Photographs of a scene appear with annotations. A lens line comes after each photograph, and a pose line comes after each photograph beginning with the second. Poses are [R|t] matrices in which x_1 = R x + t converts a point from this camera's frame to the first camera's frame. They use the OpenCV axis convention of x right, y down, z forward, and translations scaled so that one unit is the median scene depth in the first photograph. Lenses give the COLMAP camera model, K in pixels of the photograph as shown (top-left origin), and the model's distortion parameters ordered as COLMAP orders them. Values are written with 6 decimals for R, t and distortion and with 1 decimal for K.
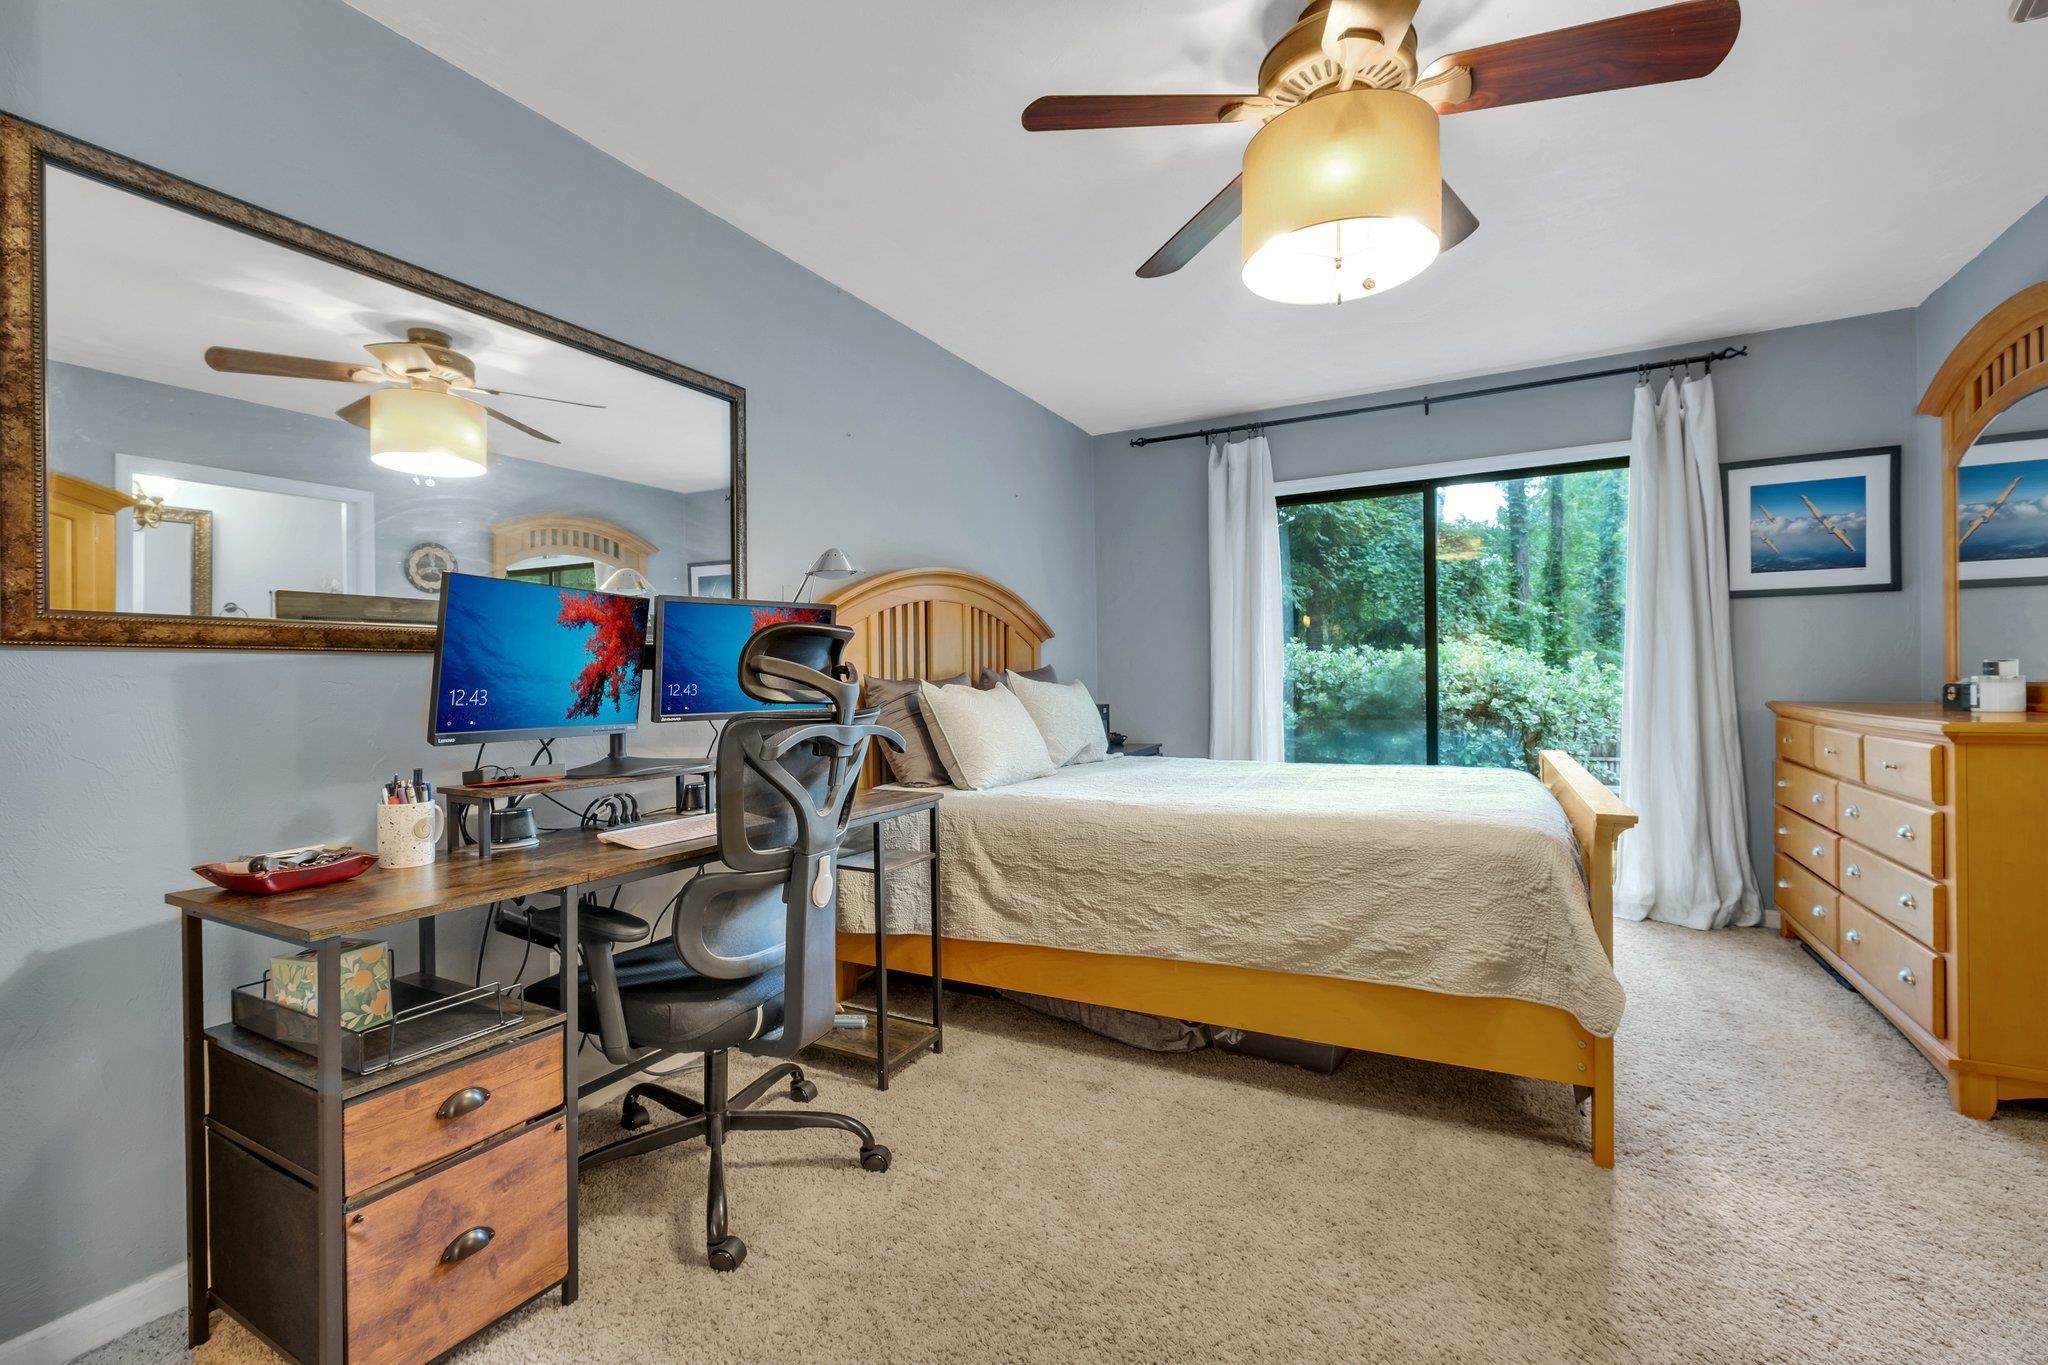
lens RADIAL K [[904.7, 0, 1024.3], [0, 904.7, 693.7], [0, 0, 1]] dist [-0.006788, 0.000121]
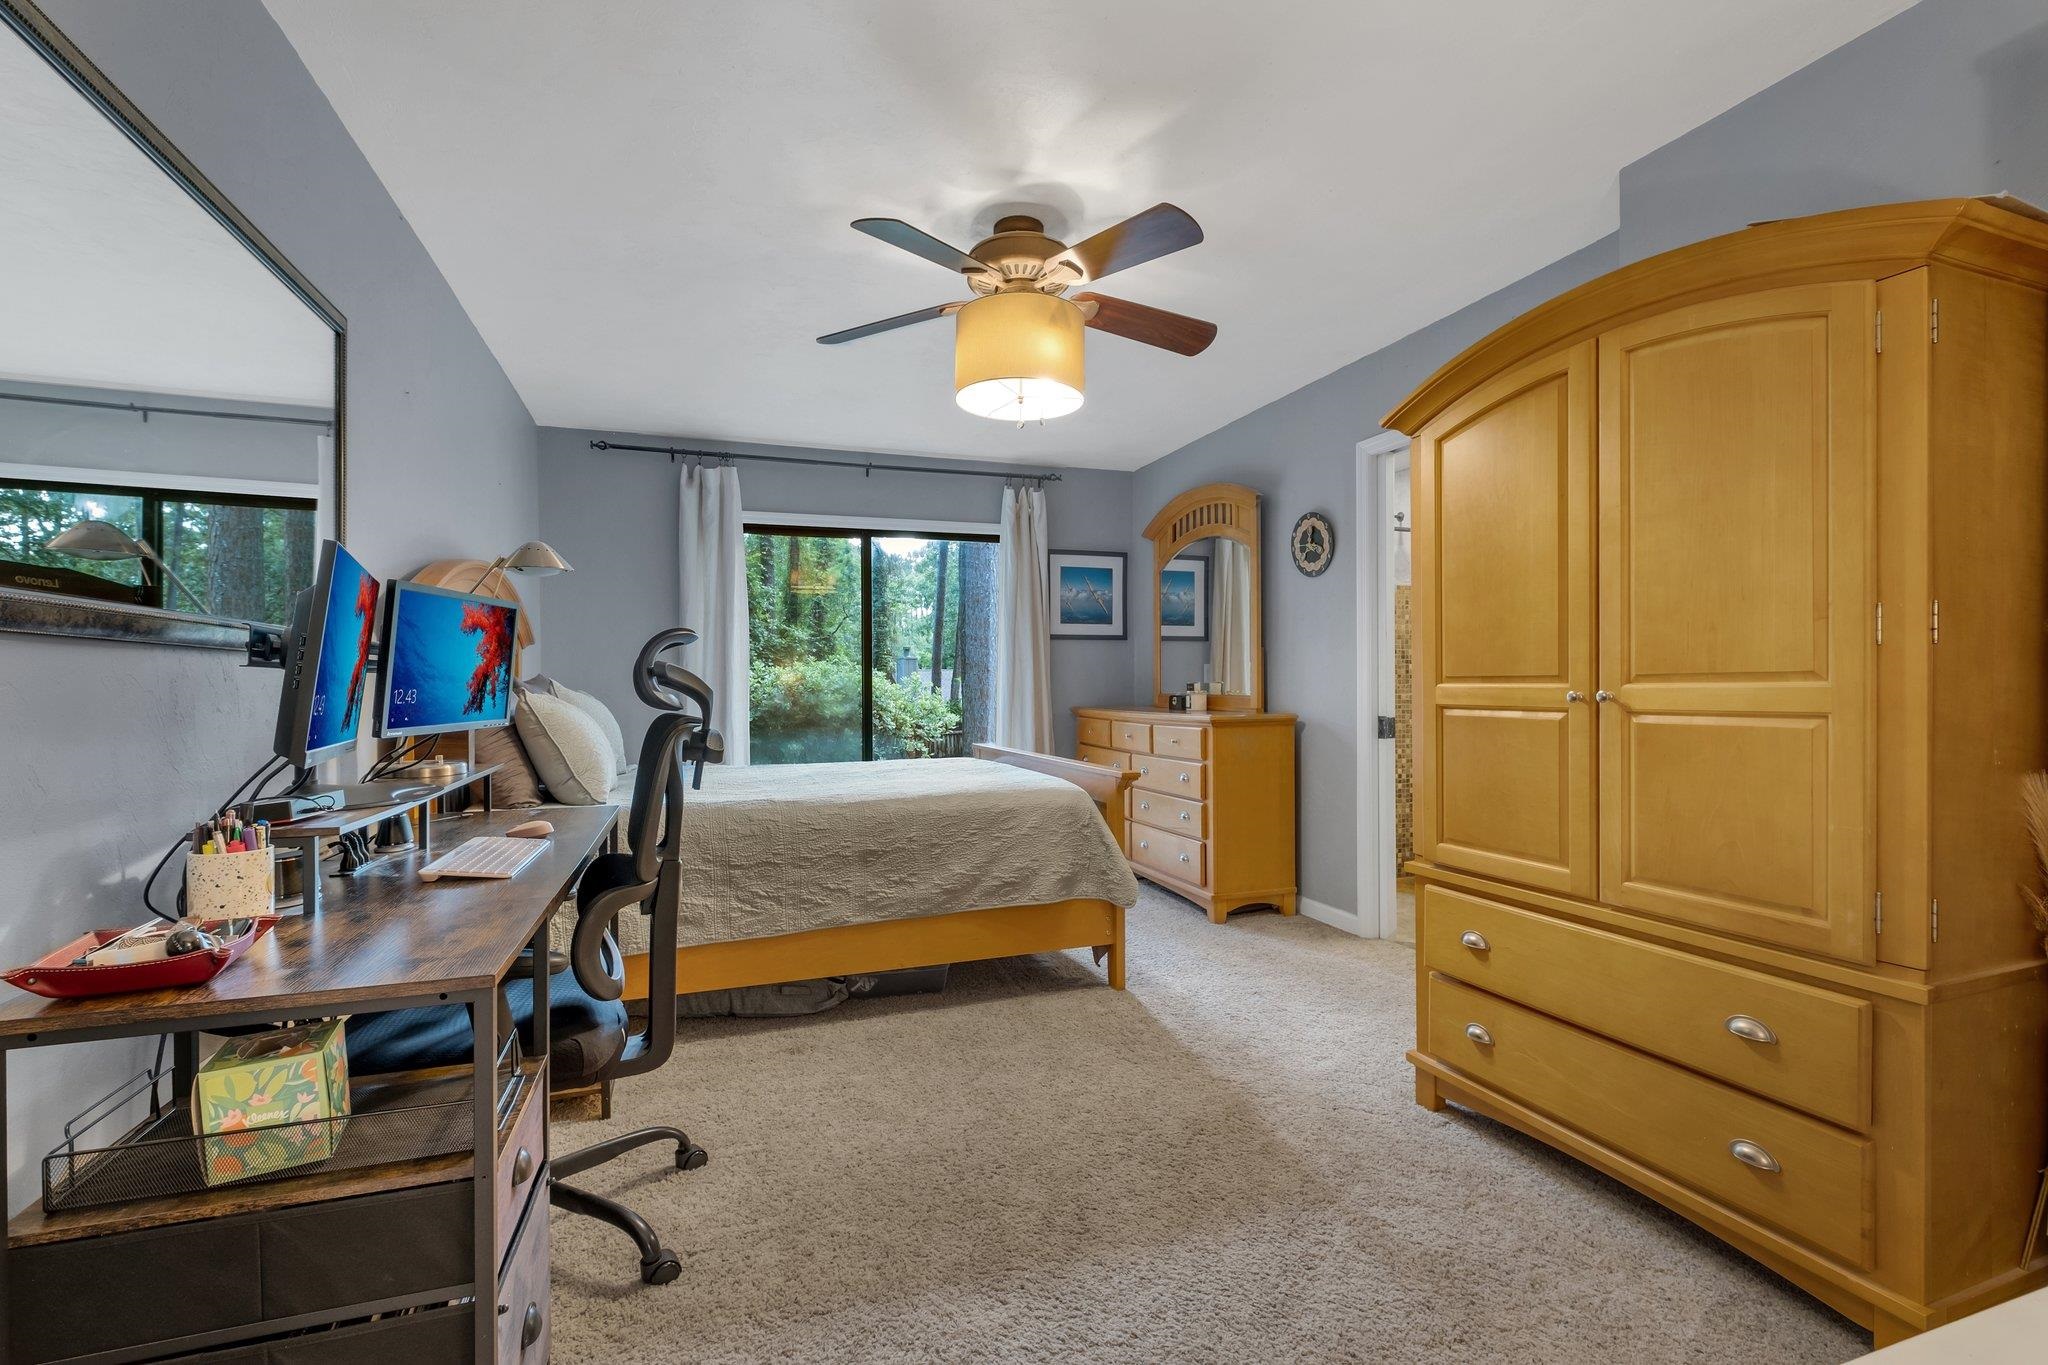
lens RADIAL K [[914.9, 0, 1030.3], [0, 914.9, 708.7], [0, 0, 1]] dist [-0.001625, 0.000206]
pose [[0.658702, -0.008725, 0.752353, -0.554651], [0.009225, 0.999951, 0.003520, 0.006865], [-0.752347, 0.004621, 0.658751, 0.024251]]
